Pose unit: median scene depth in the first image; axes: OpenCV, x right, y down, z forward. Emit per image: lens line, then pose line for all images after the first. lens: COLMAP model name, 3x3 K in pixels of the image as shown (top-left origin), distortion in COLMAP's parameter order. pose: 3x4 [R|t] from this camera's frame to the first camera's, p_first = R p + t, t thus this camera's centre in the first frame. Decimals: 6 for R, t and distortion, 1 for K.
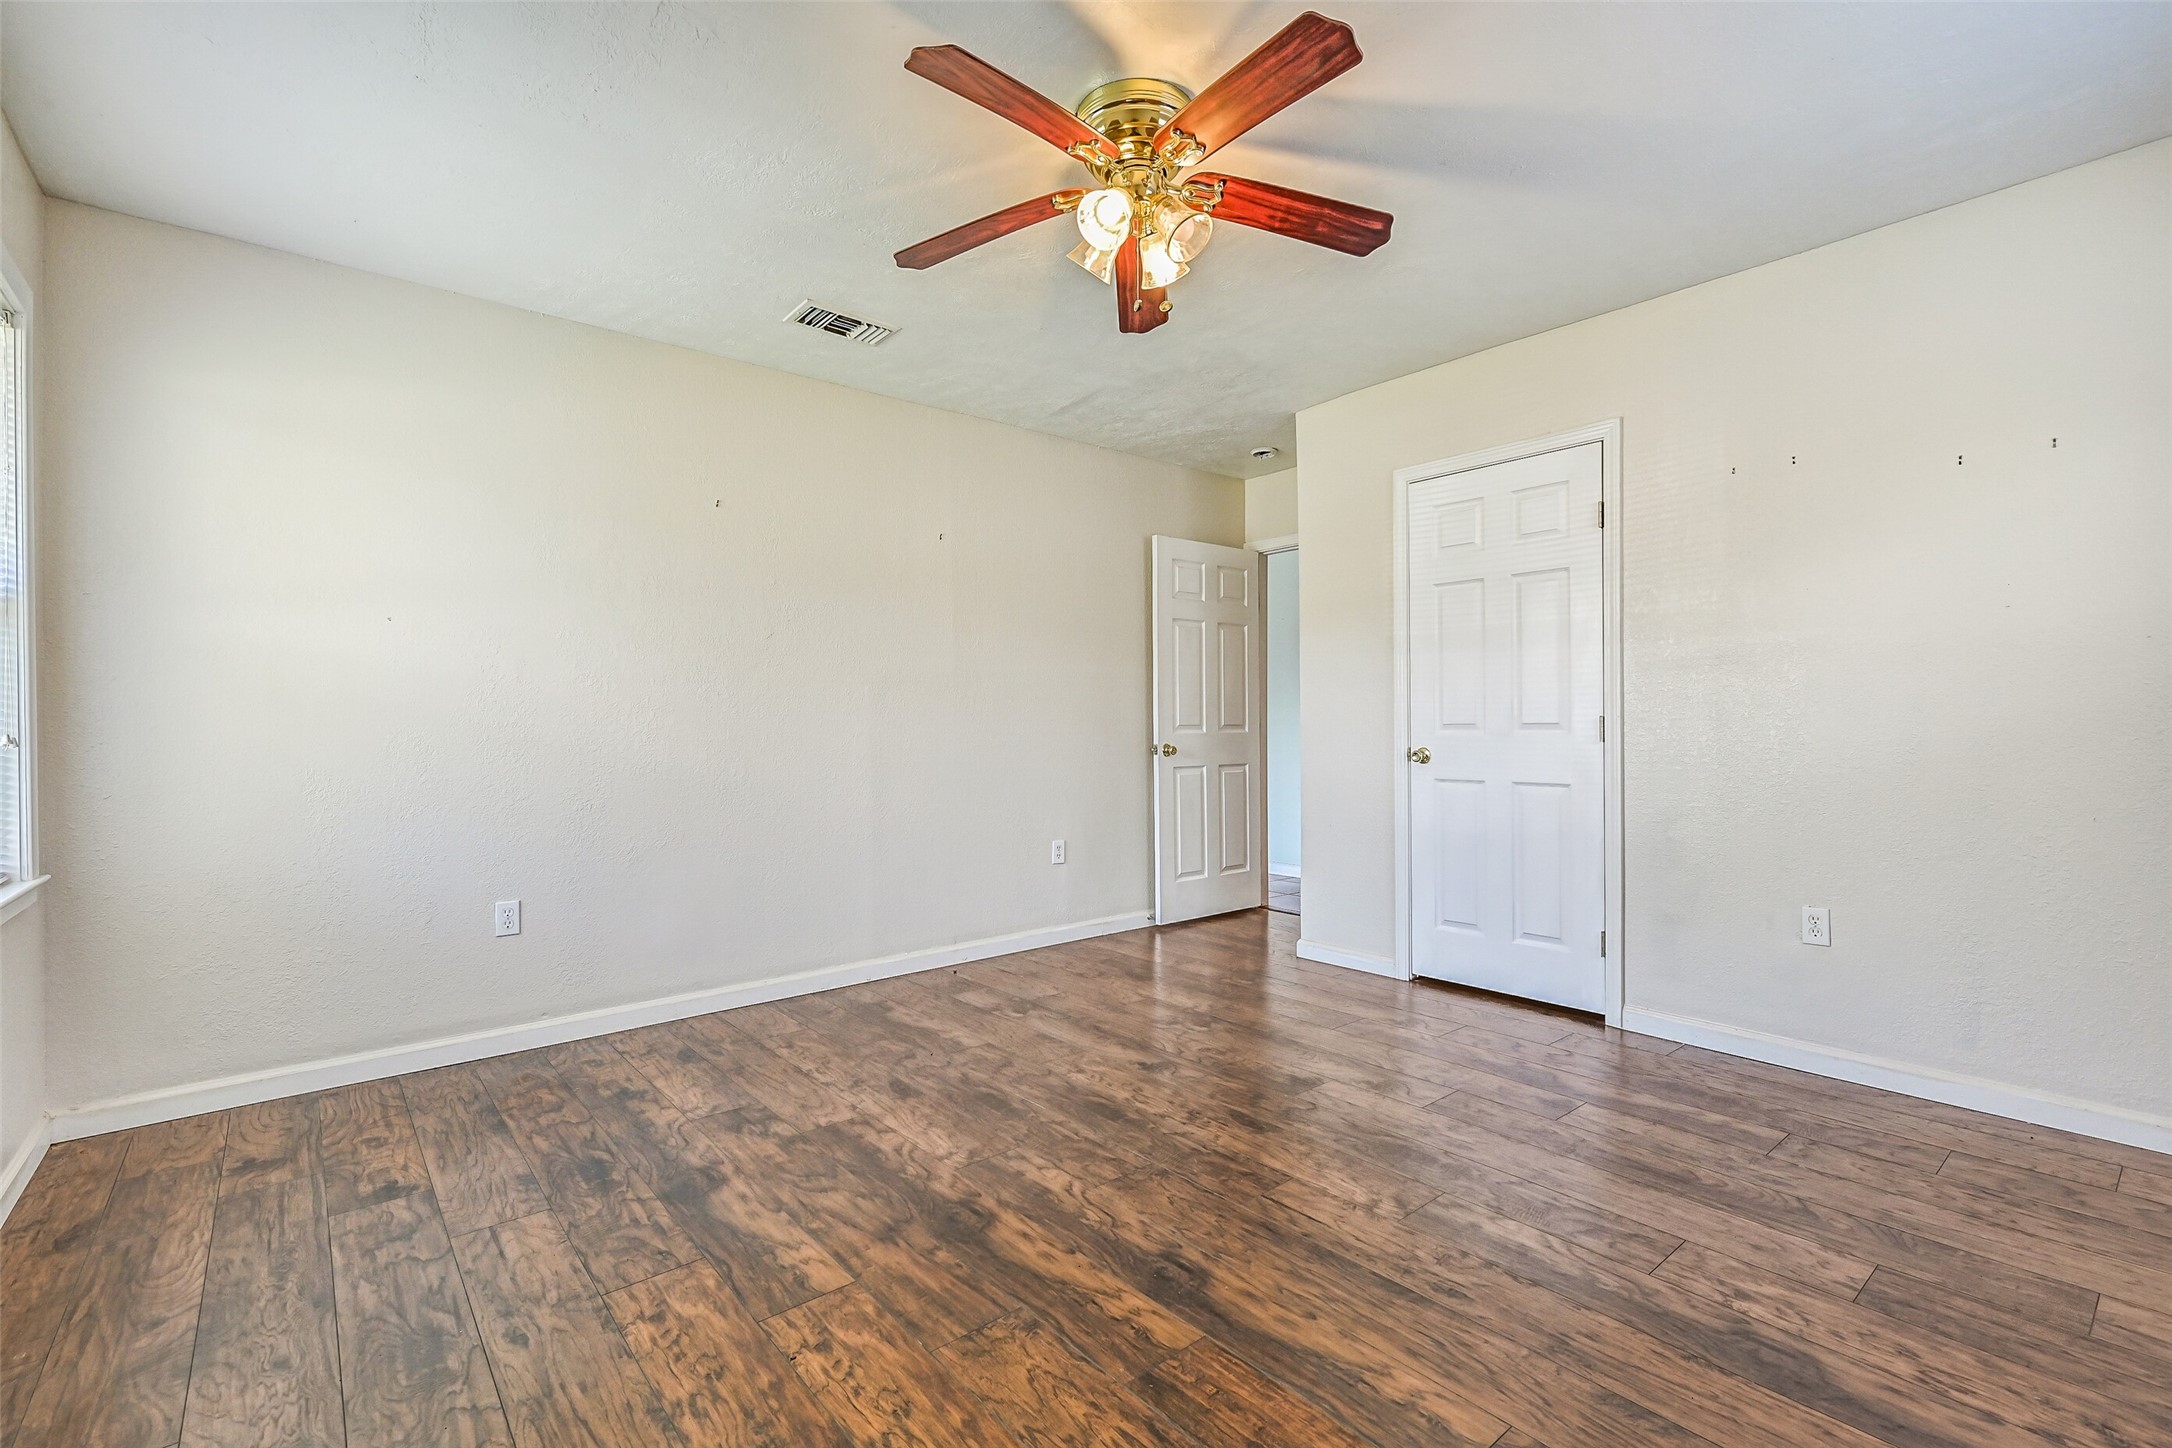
lens RADIAL K [[996.4, 0, 1088.3], [0, 996.4, 725.4], [0, 0, 1]] dist [-0.003287, -0.000445]
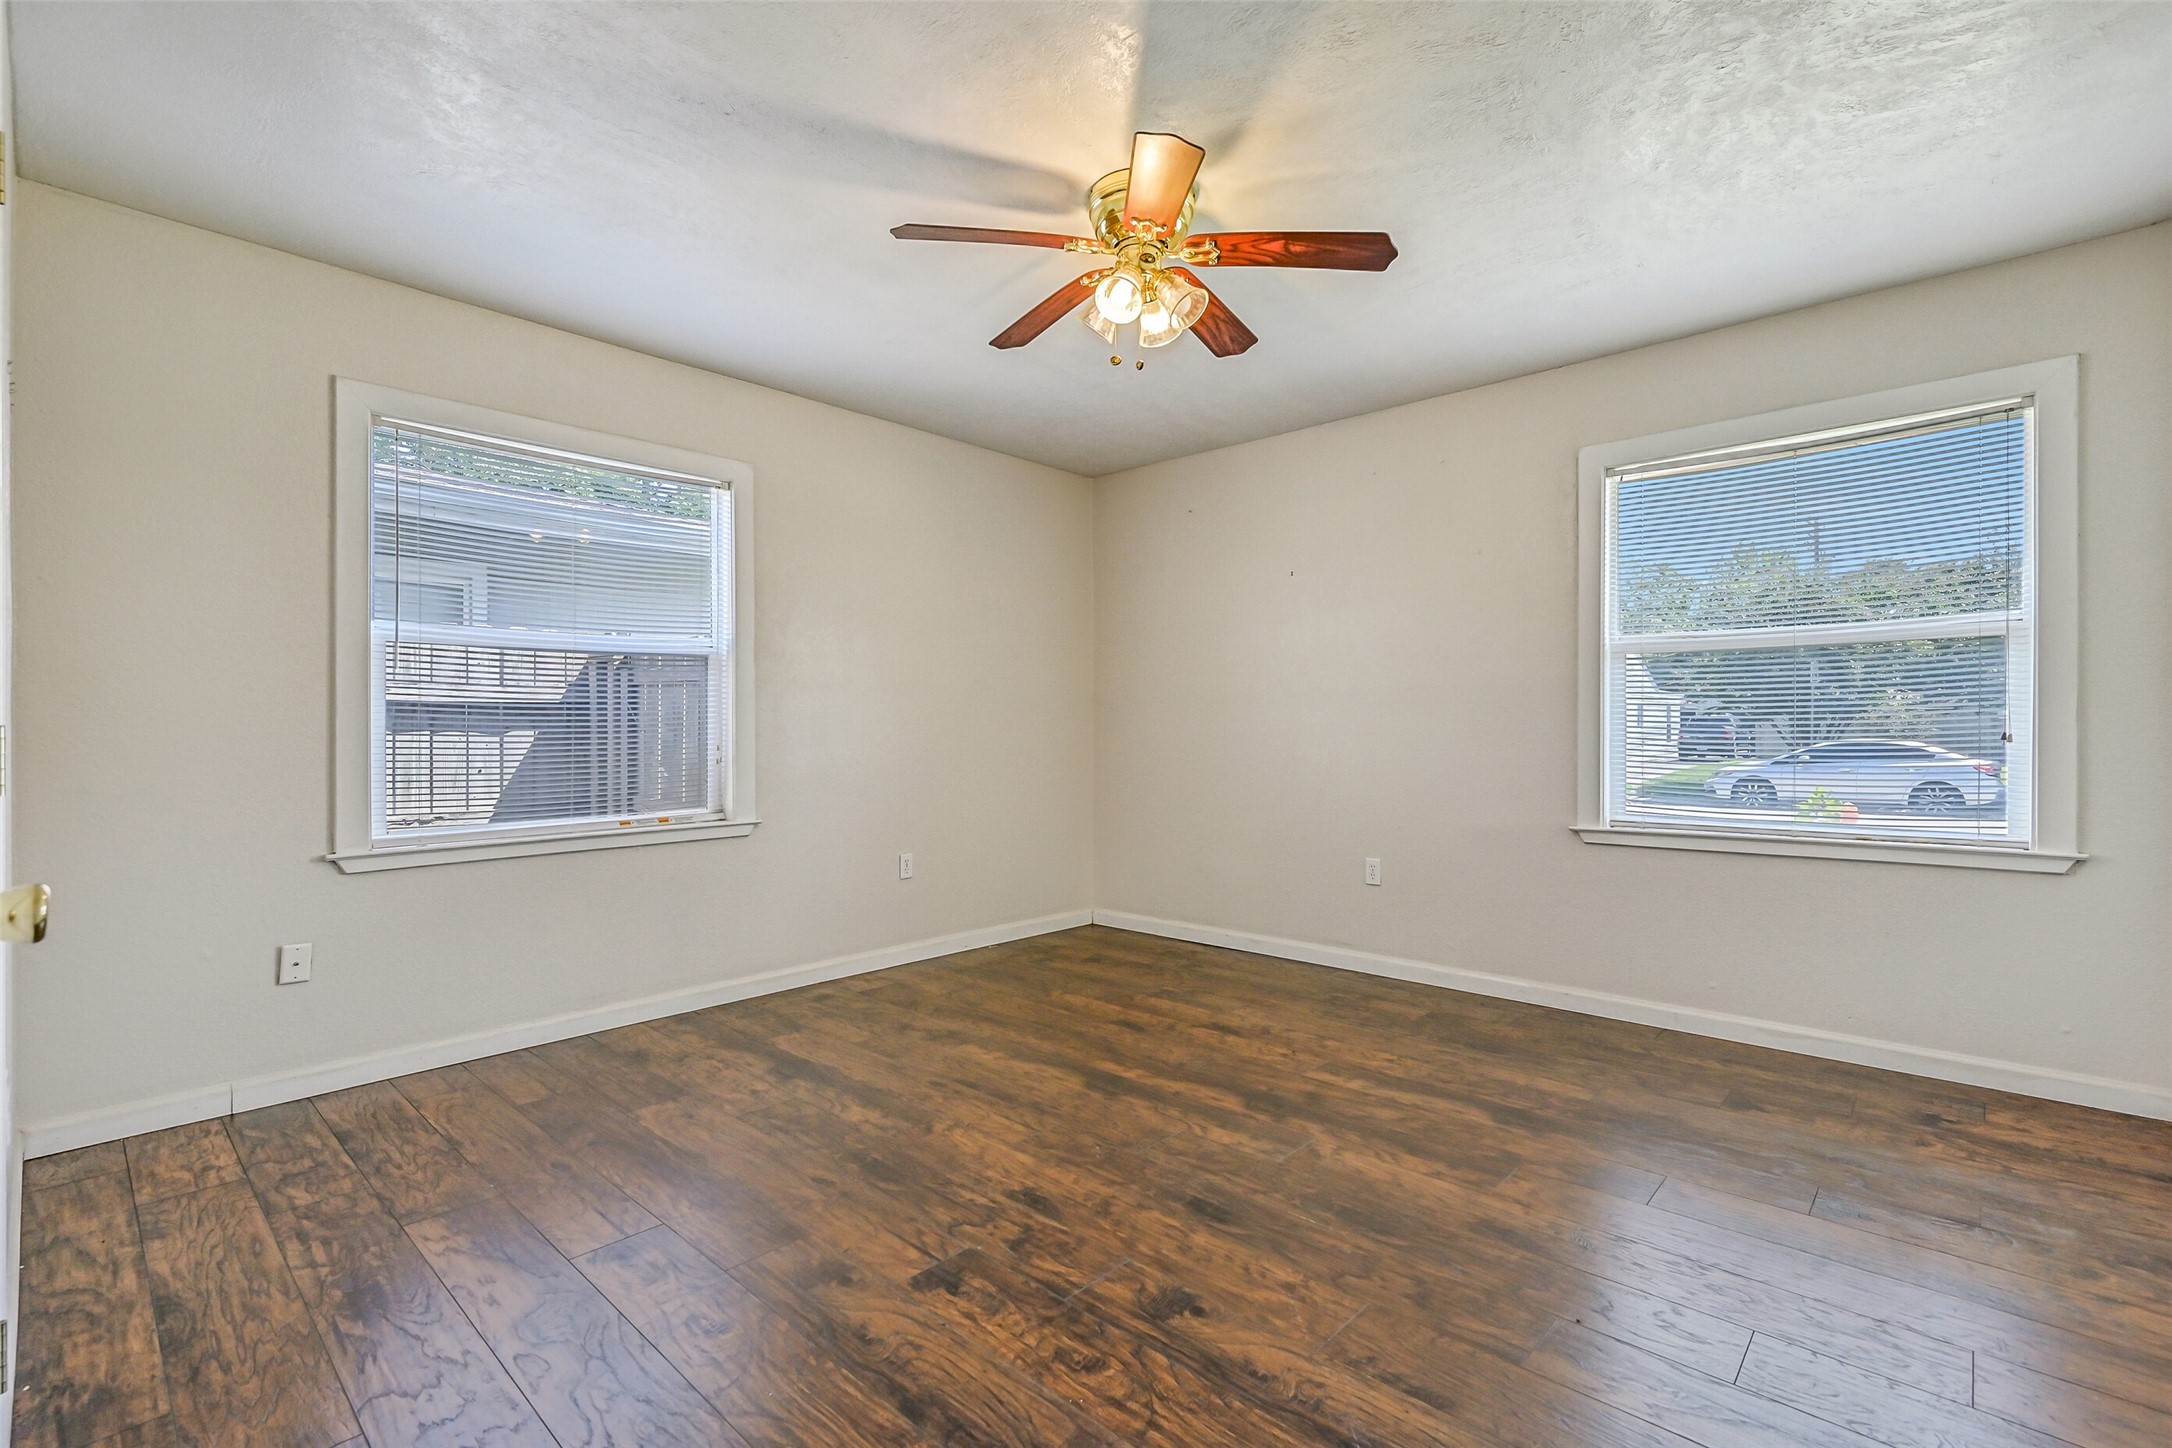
lens RADIAL K [[996.4, 0, 1085.8], [0, 996.4, 731.0], [0, 0, 1]] dist [-0.003287, -0.000445]
pose [[-0.992625, 0.010467, -0.120776, 0.252690], [0.010544, 0.999944, 0.000001, -0.004295], [0.120769, -0.001272, -0.992680, 2.128634]]
